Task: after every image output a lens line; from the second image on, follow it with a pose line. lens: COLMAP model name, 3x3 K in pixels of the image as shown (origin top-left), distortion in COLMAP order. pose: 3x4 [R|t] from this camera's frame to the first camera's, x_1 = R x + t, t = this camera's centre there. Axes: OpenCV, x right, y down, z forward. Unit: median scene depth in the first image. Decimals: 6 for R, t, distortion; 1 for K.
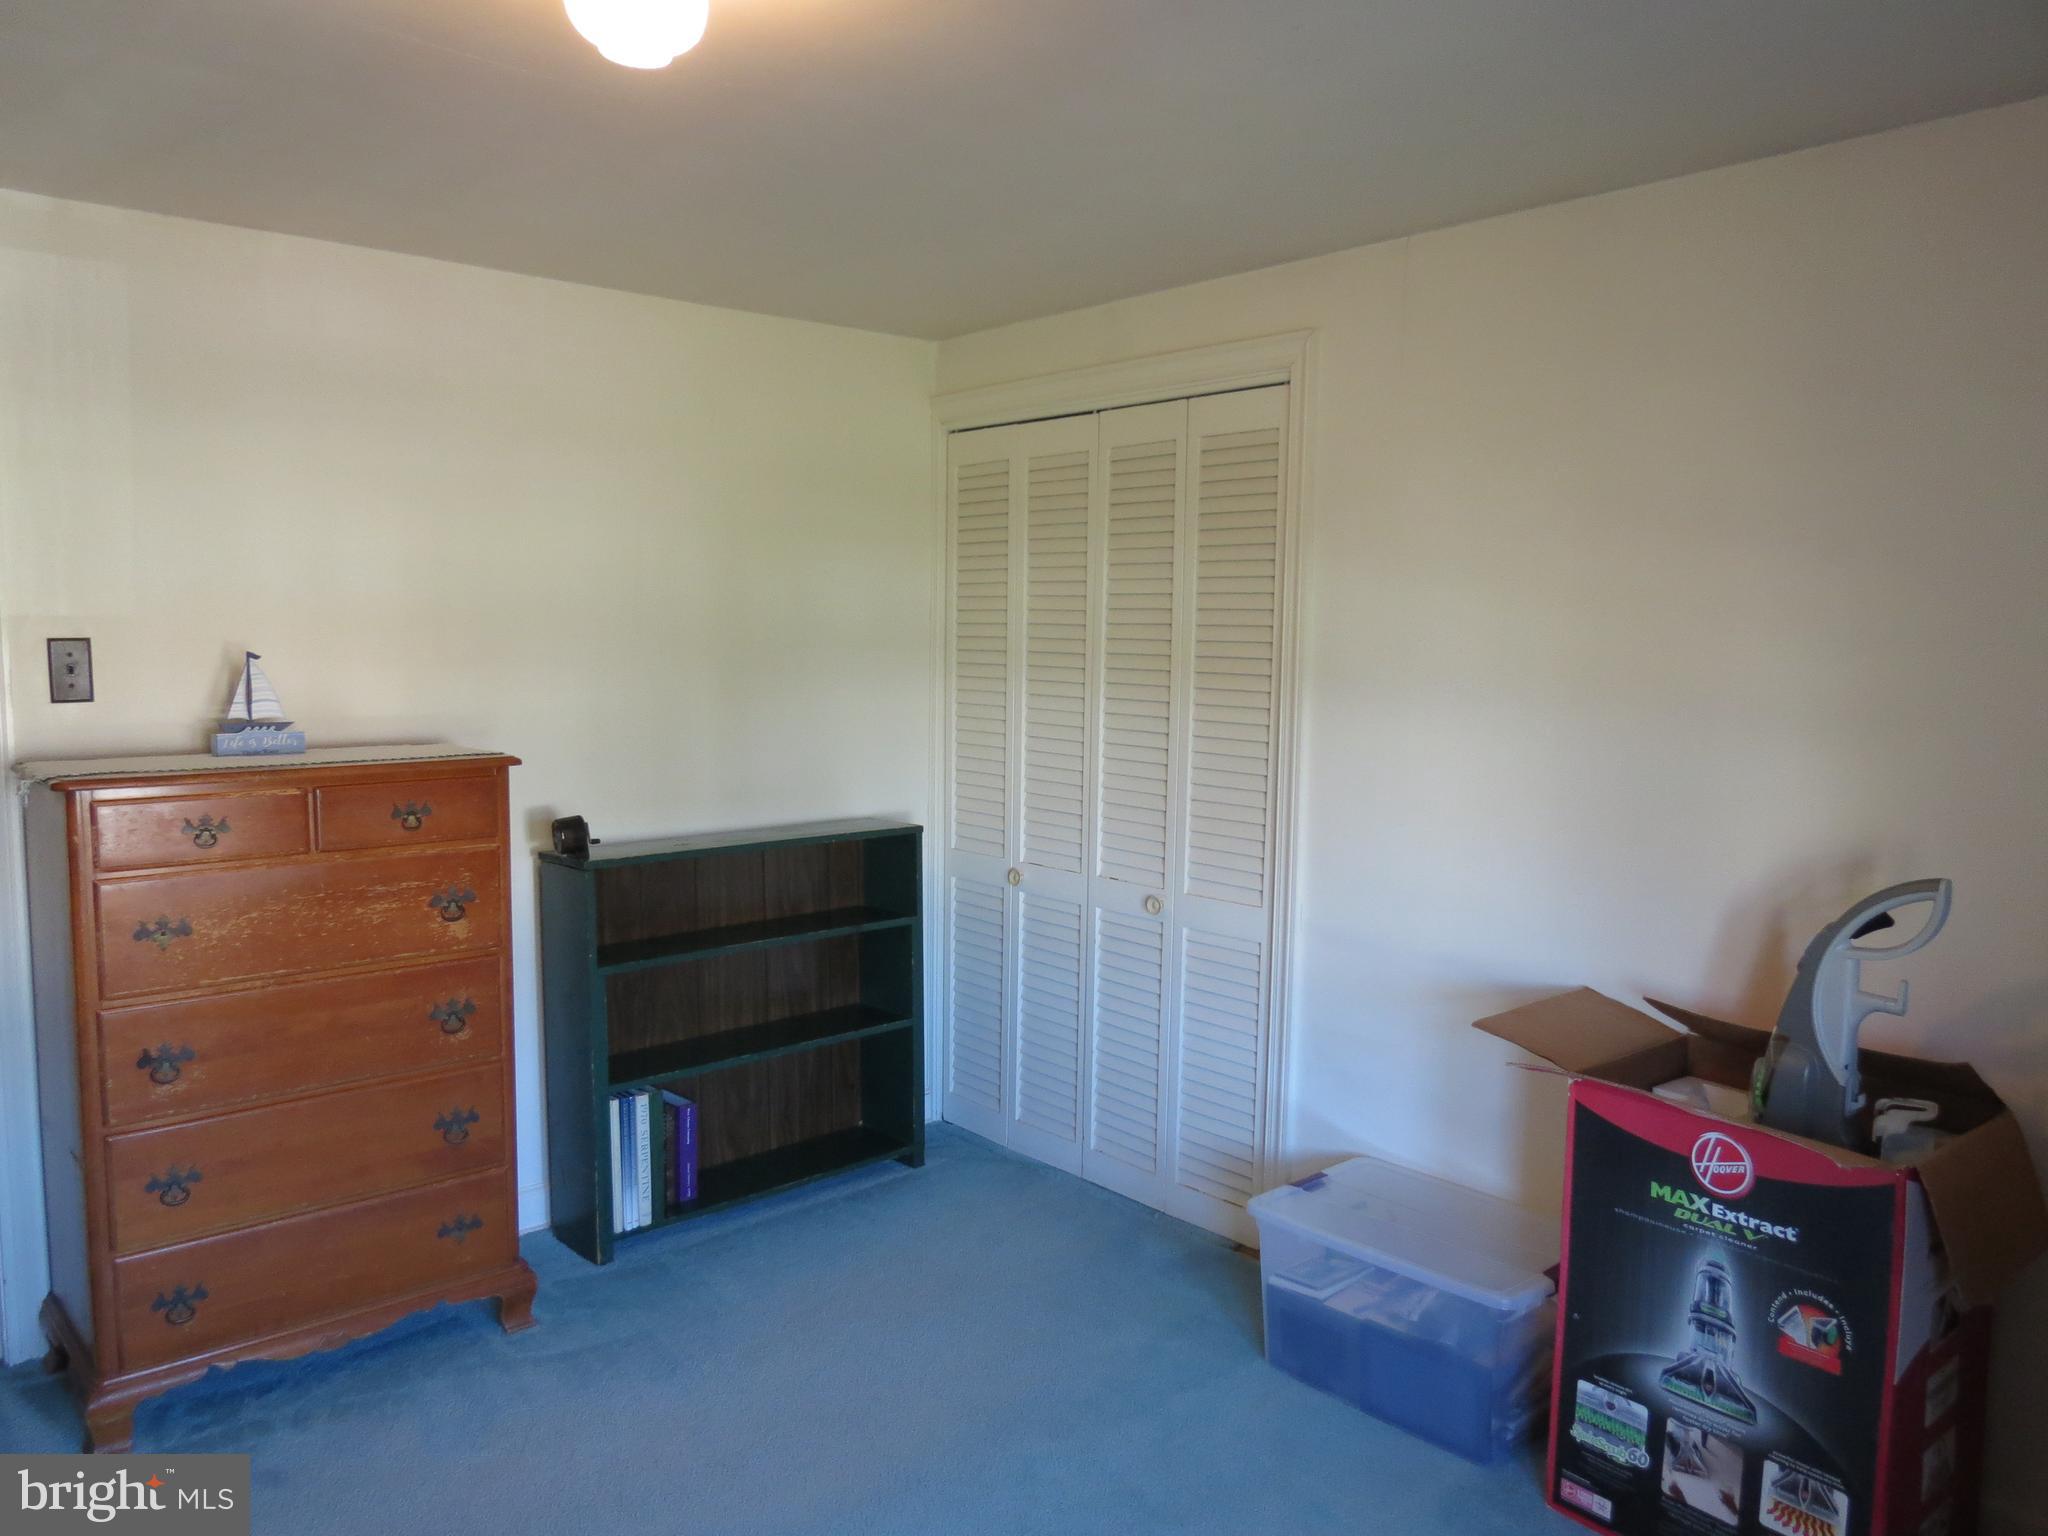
lens RADIAL K [[1465.1, 0, 1023.5], [0, 1465.1, 765.9], [0, 0, 1]] dist [-0.034371, 0.015768]
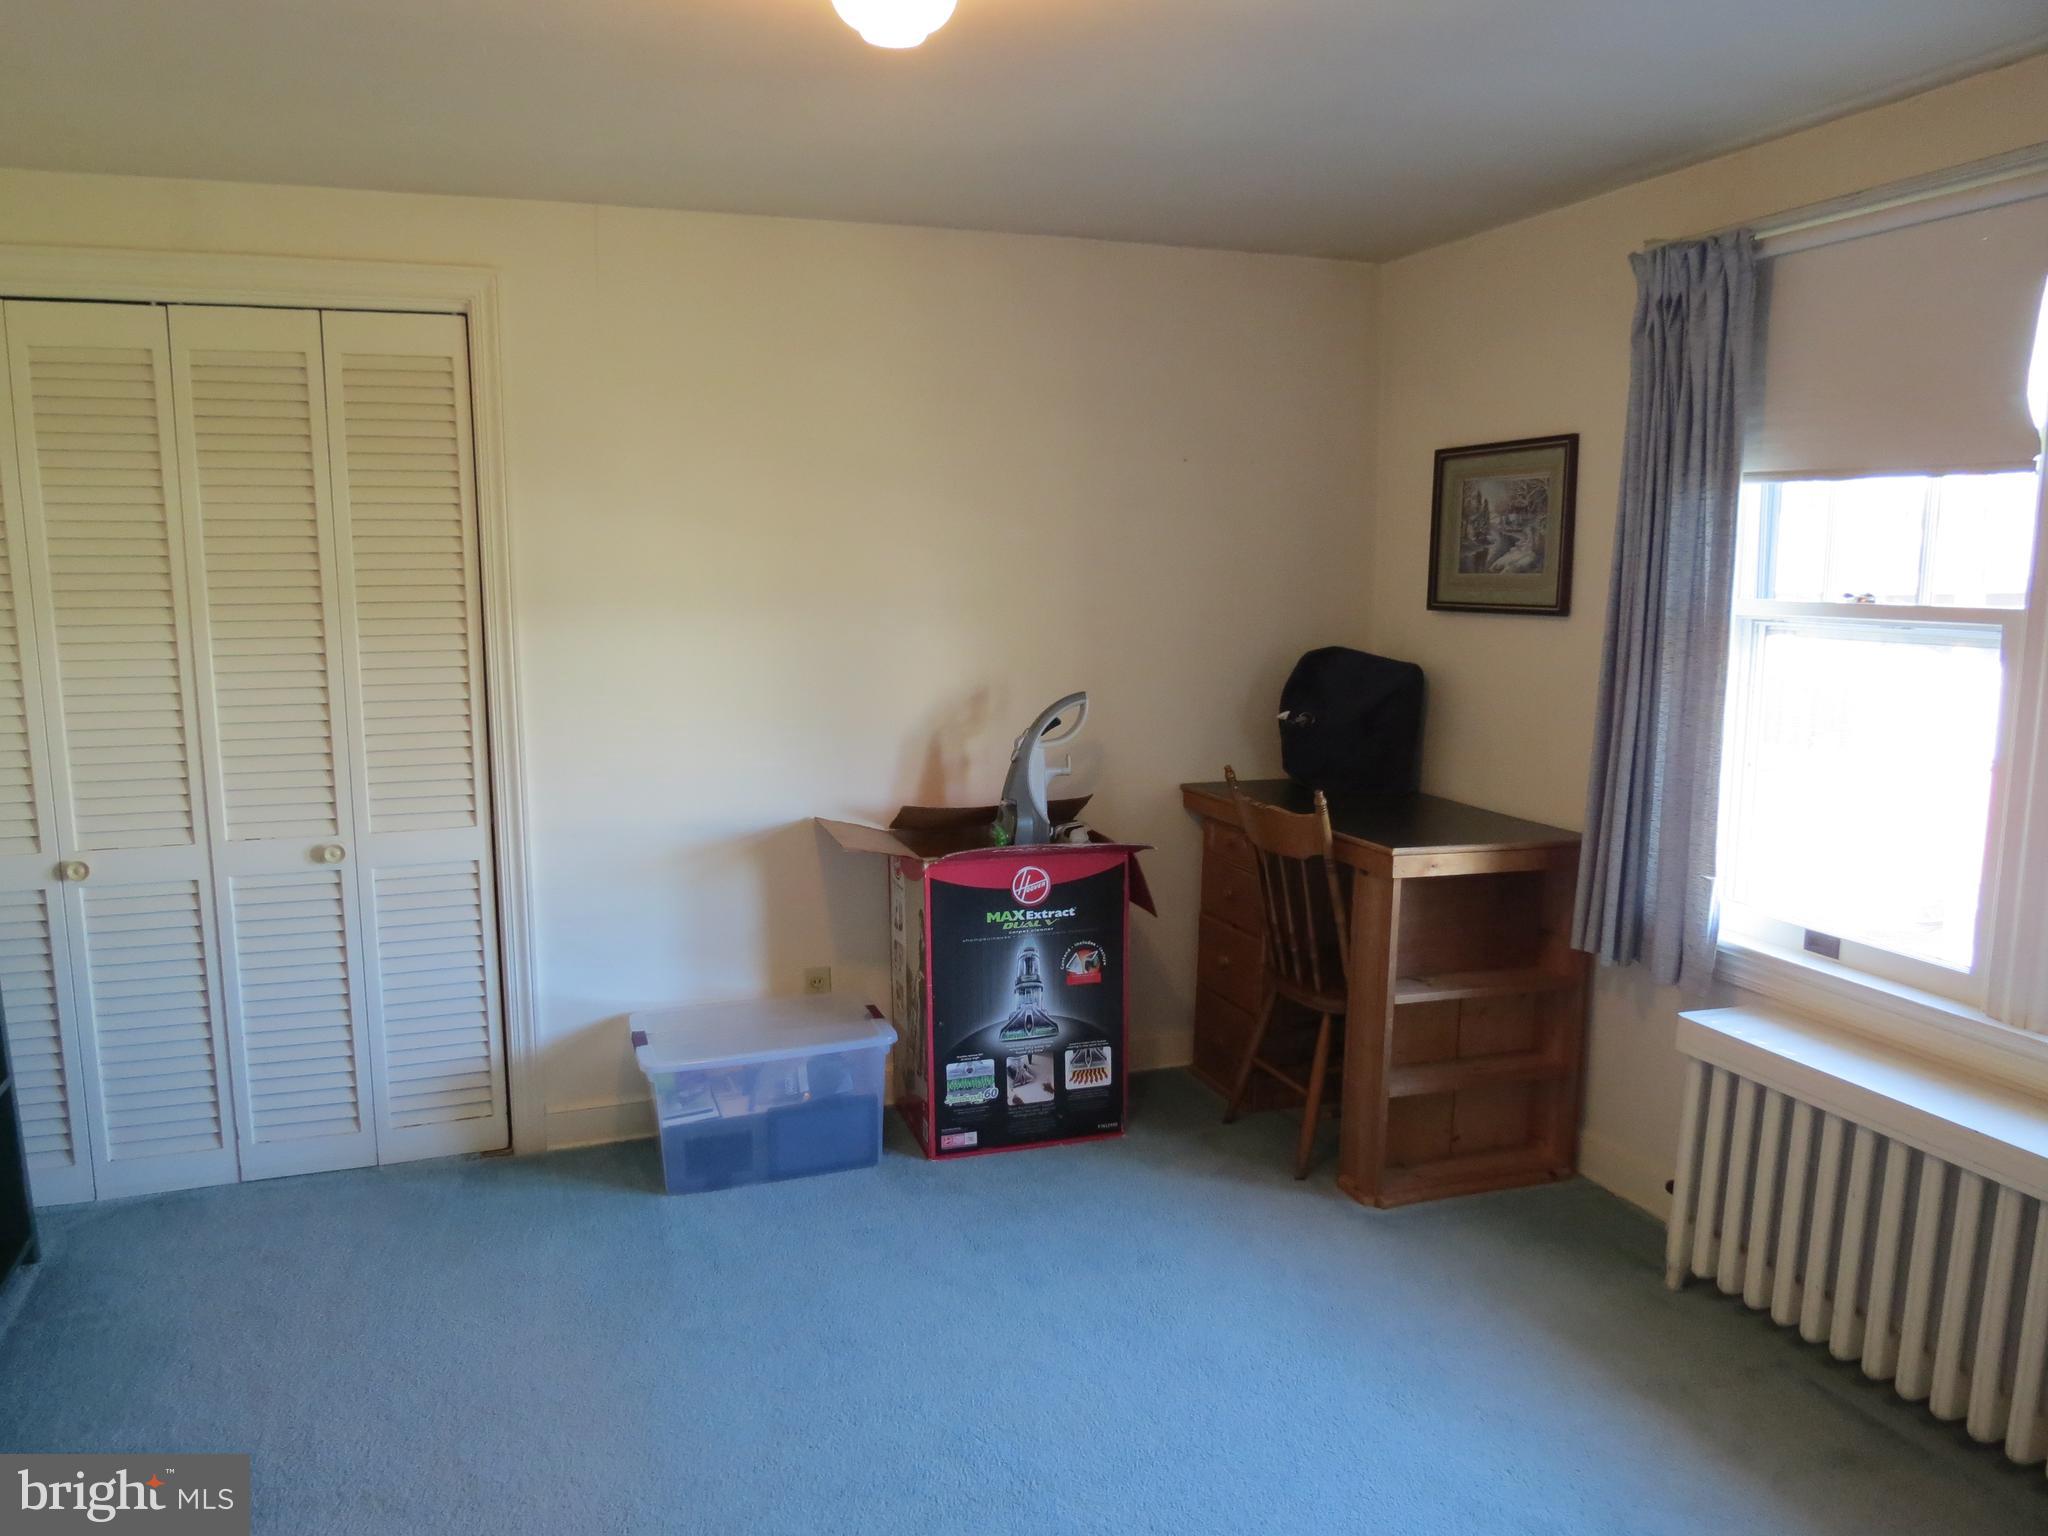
lens RADIAL K [[1465.1, 0, 1014.5], [0, 1465.1, 768.7], [0, 0, 1]] dist [-0.034371, 0.015768]
pose [[0.374374, -0.159759, 0.913412, -0.963985], [0.094349, 0.986497, 0.133872, -0.069372], [-0.922465, 0.036061, 0.384392, 0.384017]]
